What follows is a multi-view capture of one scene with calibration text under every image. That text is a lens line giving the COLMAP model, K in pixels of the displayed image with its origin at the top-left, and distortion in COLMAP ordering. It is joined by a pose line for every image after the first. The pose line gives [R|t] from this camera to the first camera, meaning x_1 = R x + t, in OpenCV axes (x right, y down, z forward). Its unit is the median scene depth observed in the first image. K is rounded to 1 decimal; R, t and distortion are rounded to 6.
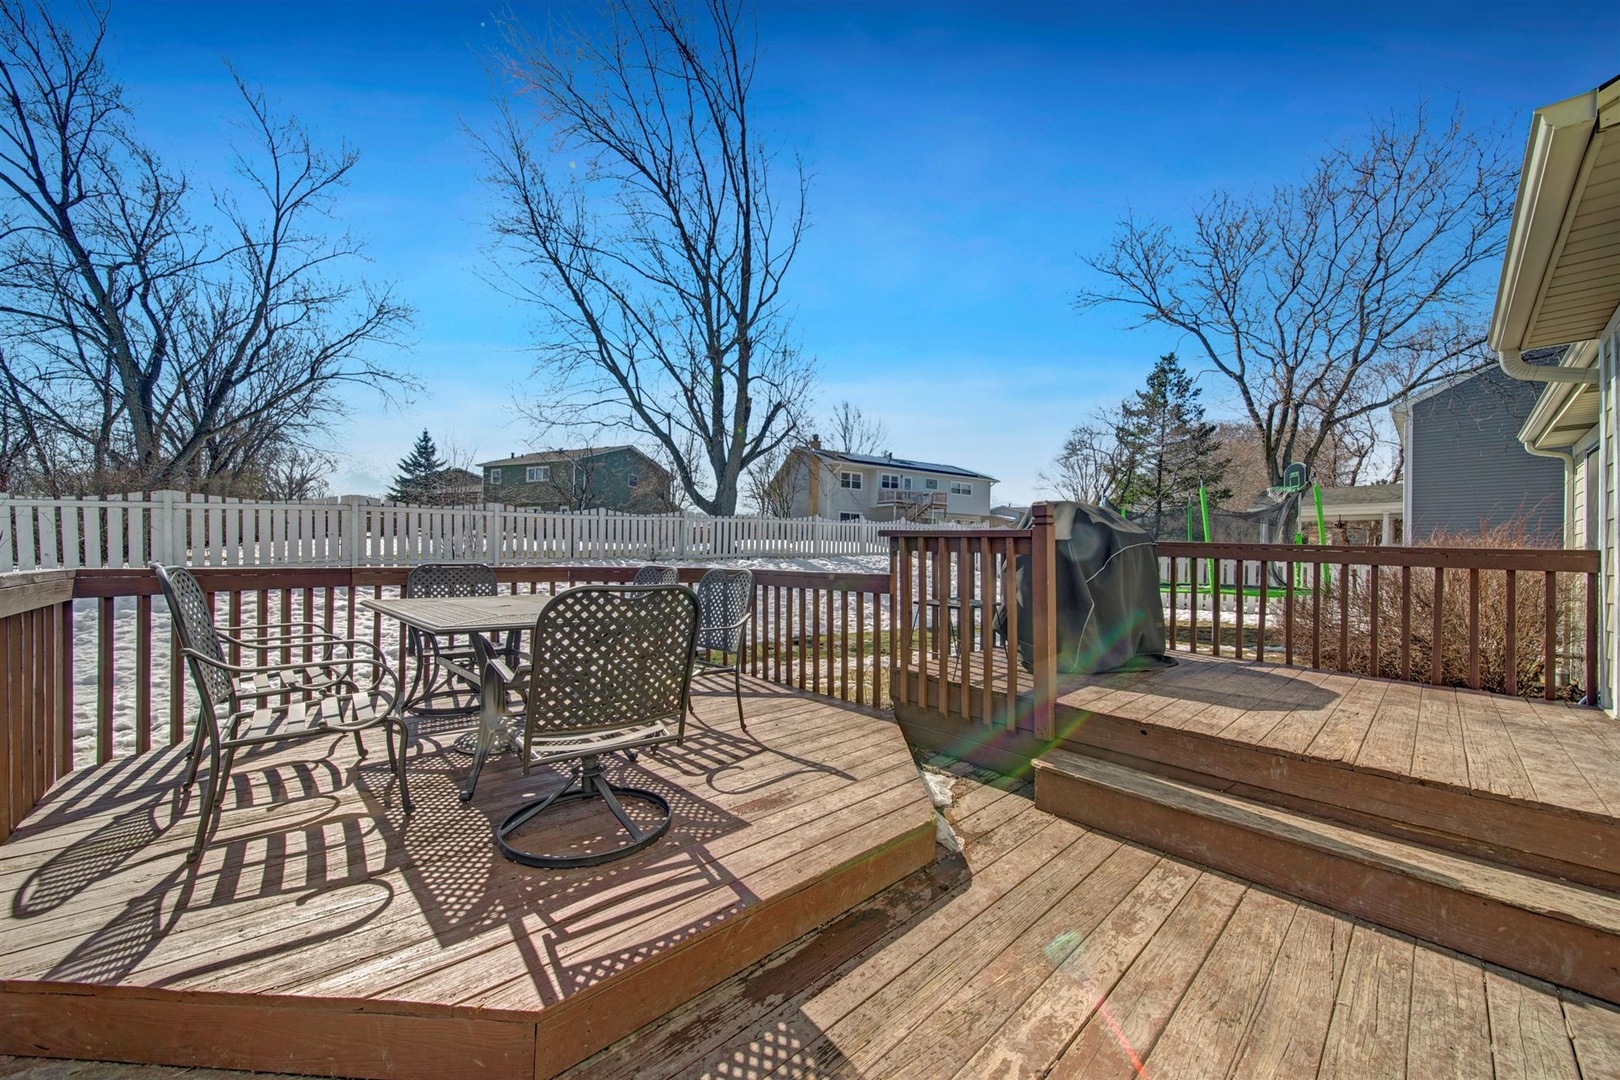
lens RADIAL K [[584.1, 0, 823.2], [0, 584.1, 558.0], [0, 0, 1]] dist [0.004738, 0.000141]
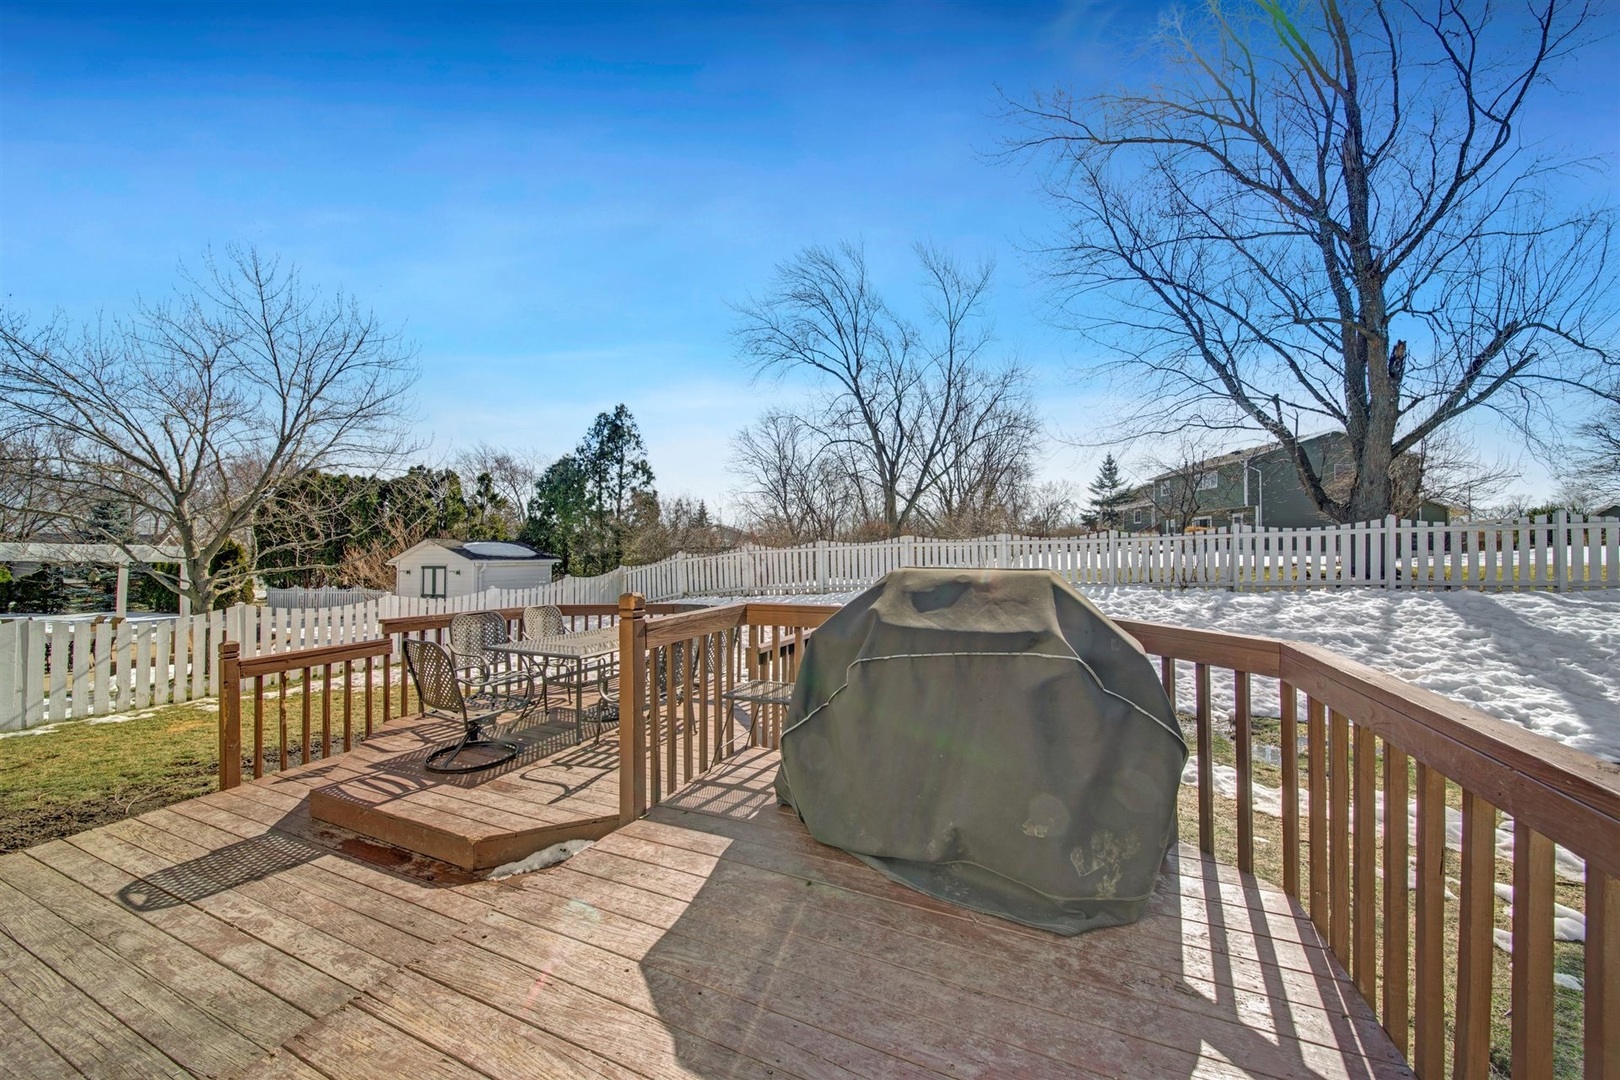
lens RADIAL K [[584.1, 0, 823.2], [0, 584.1, 558.0], [0, 0, 1]] dist [0.004738, 0.000141]
pose [[0.397034, -0.003441, -0.917797, 1.412099], [-0.006572, 0.999957, -0.006592, -0.158698], [0.917780, 0.008649, 0.396994, 0.968680]]
